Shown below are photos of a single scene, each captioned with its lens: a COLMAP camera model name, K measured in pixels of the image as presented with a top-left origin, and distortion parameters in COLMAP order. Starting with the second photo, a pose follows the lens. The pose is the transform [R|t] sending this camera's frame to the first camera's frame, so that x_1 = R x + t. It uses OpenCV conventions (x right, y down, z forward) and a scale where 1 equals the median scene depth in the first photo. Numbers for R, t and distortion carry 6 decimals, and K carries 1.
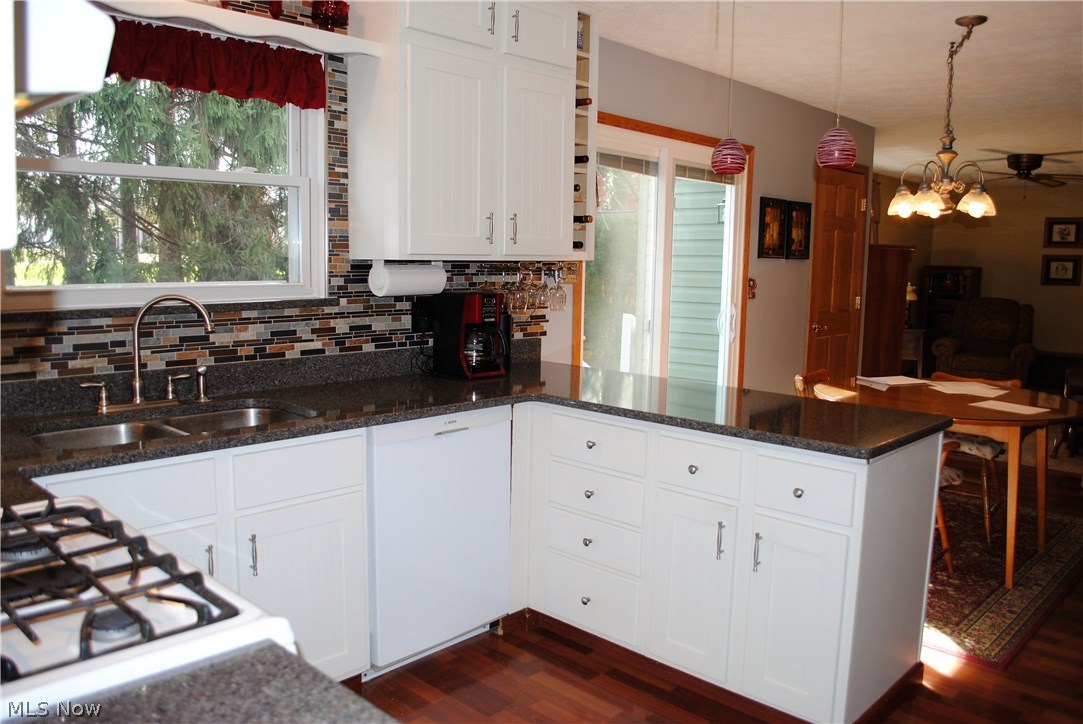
lens RADIAL K [[856.4, 0, 544.9], [0, 856.4, 365.6], [0, 0, 1]] dist [-0.076434, 0.000880]
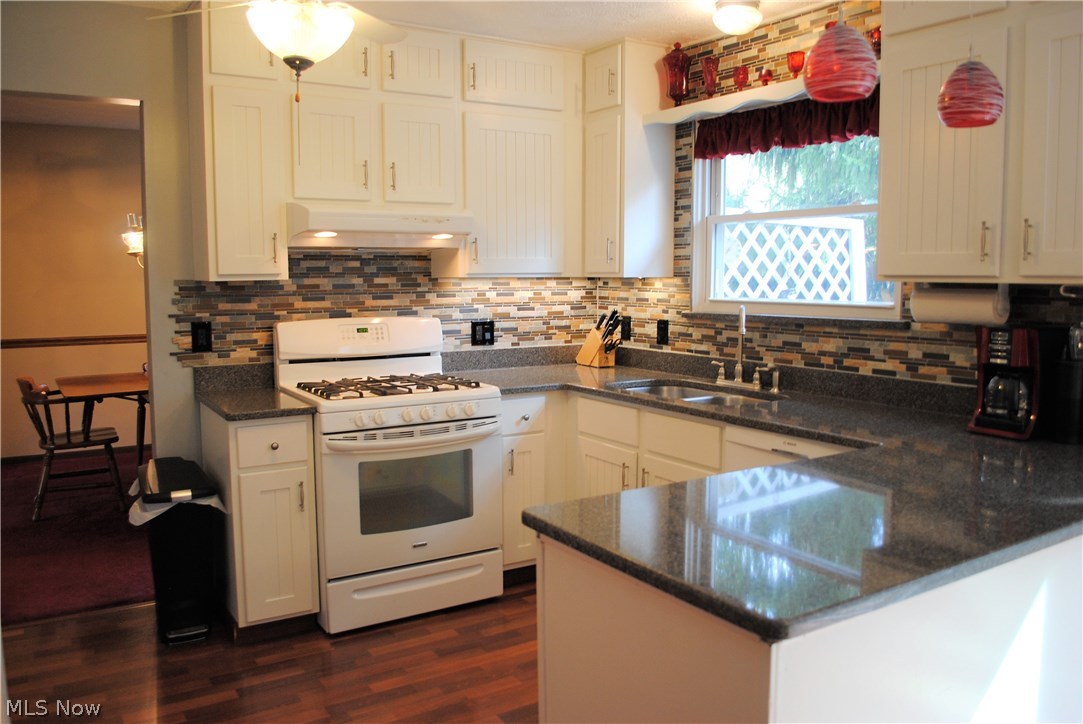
lens RADIAL K [[856.4, 0, 544.9], [0, 856.4, 365.6], [0, 0, 1]] dist [-0.076434, 0.000880]
pose [[-0.252065, 0.089954, -0.963520, 0.682040], [-0.122039, 0.984766, 0.123864, -0.084645], [0.959984, 0.148809, -0.237247, 0.719889]]
